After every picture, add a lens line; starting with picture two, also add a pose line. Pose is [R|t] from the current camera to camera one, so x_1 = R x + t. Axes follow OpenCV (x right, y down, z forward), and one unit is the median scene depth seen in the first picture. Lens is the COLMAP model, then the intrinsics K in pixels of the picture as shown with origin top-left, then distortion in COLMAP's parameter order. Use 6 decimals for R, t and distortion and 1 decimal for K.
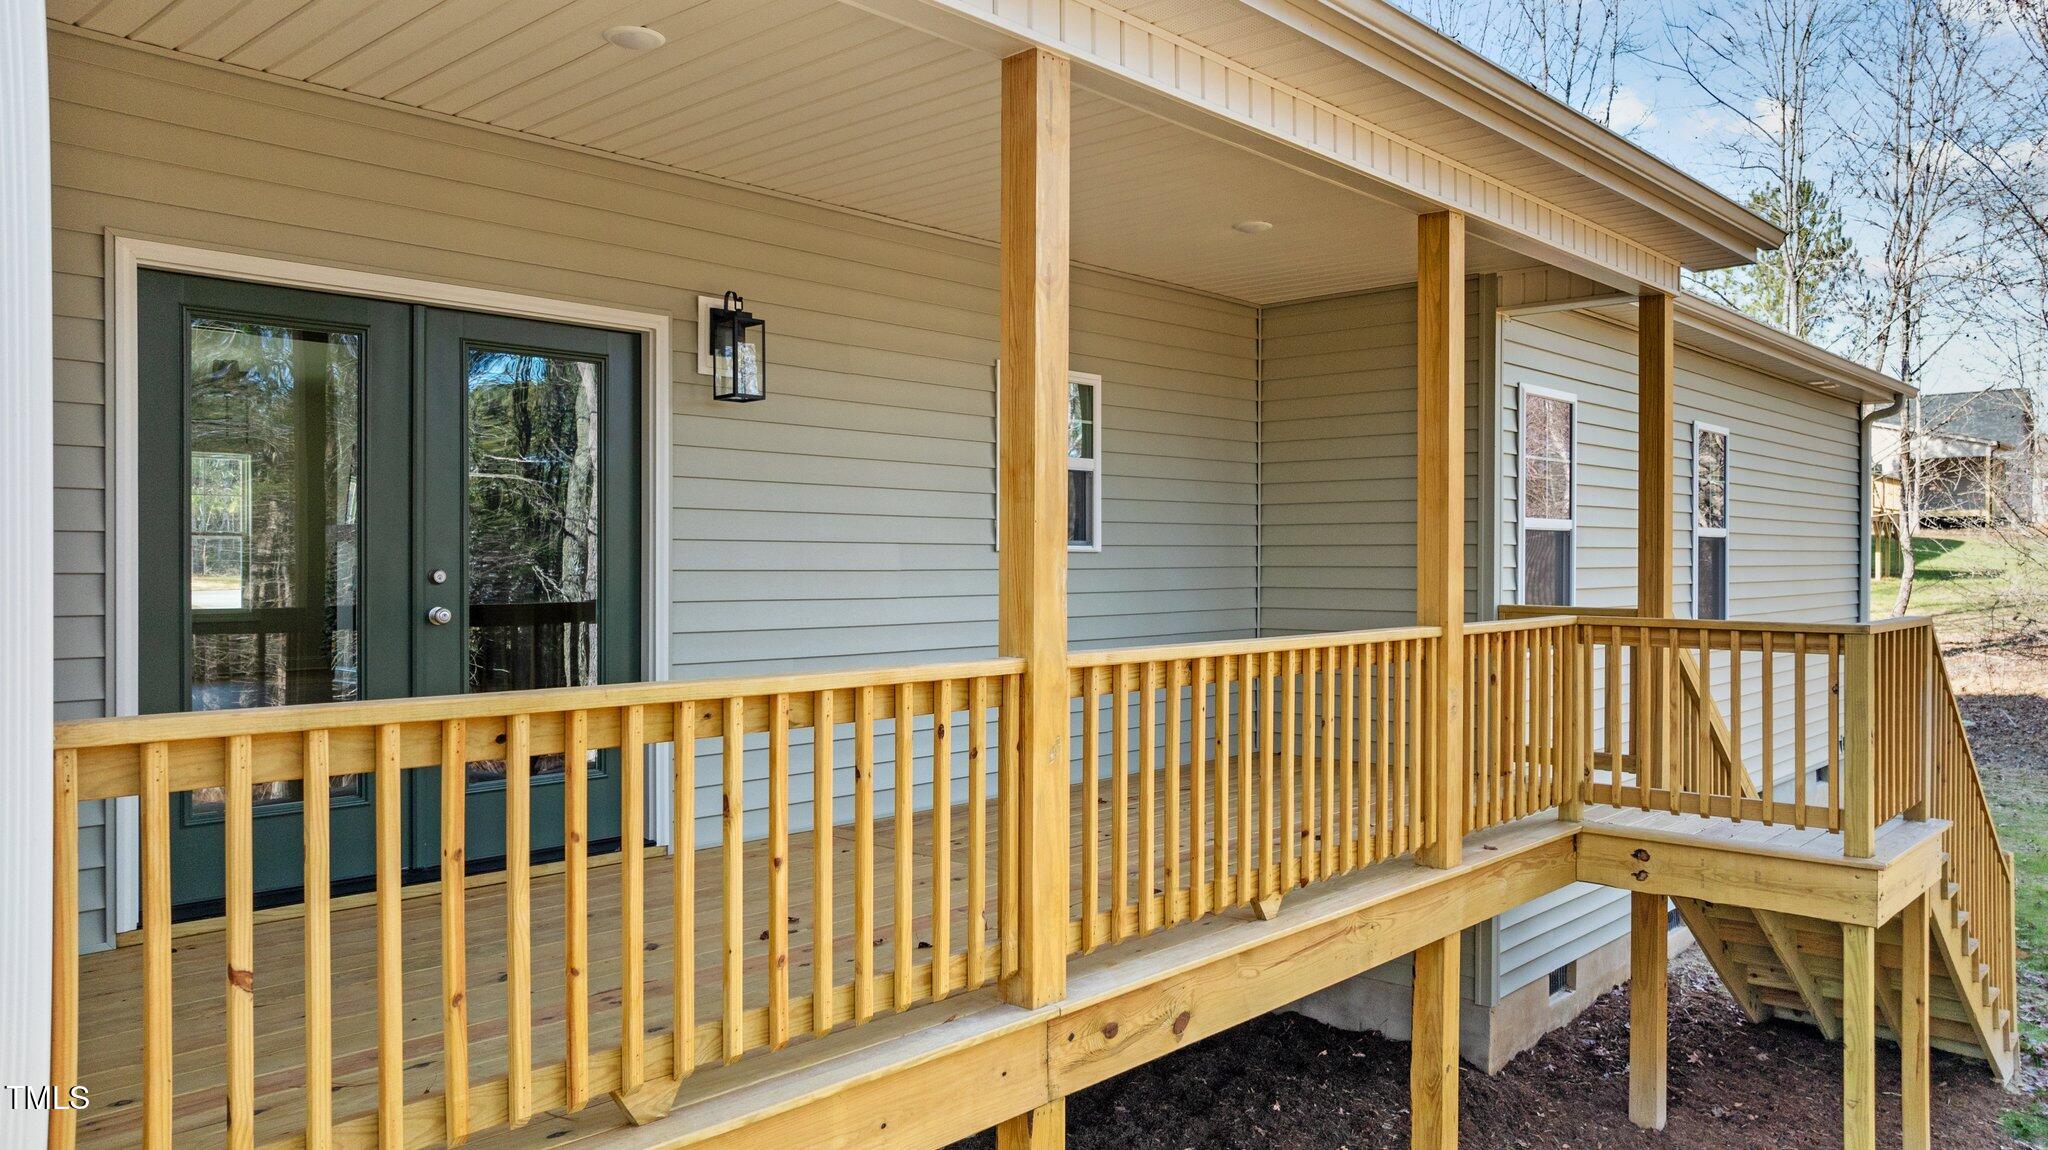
lens RADIAL K [[1425.2, 0, 1023.6], [0, 1425.2, 563.1], [0, 0, 1]] dist [-0.005985, 0.015606]
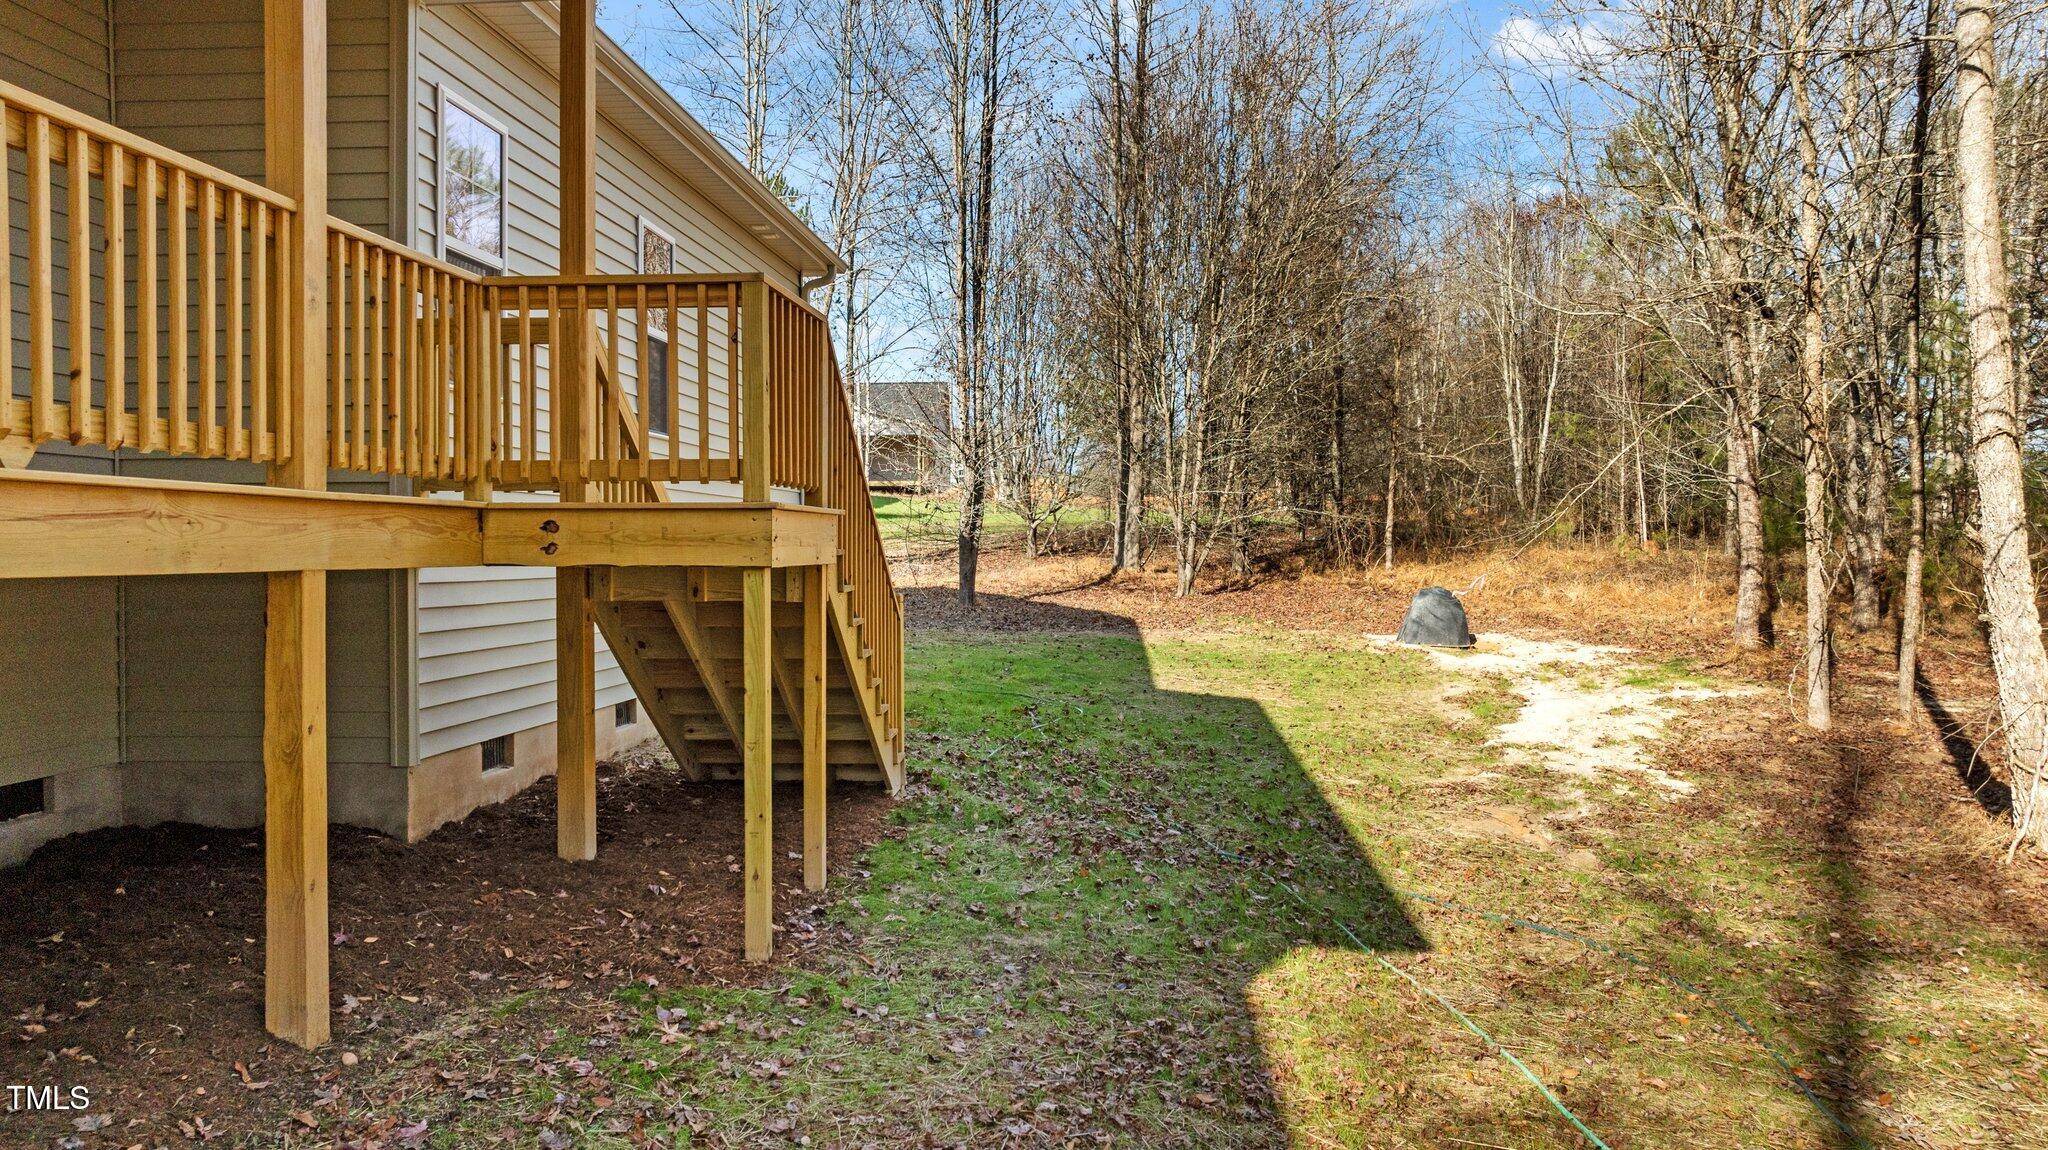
lens RADIAL K [[1464.7, 0, 1034.8], [0, 1464.7, 578.3], [0, 0, 1]] dist [-0.027405, 0.003214]
pose [[0.783259, -0.020193, 0.621367, 0.088107], [0.006168, 0.999676, 0.024712, 0.212496], [-0.621665, -0.015523, 0.783130, 0.060779]]
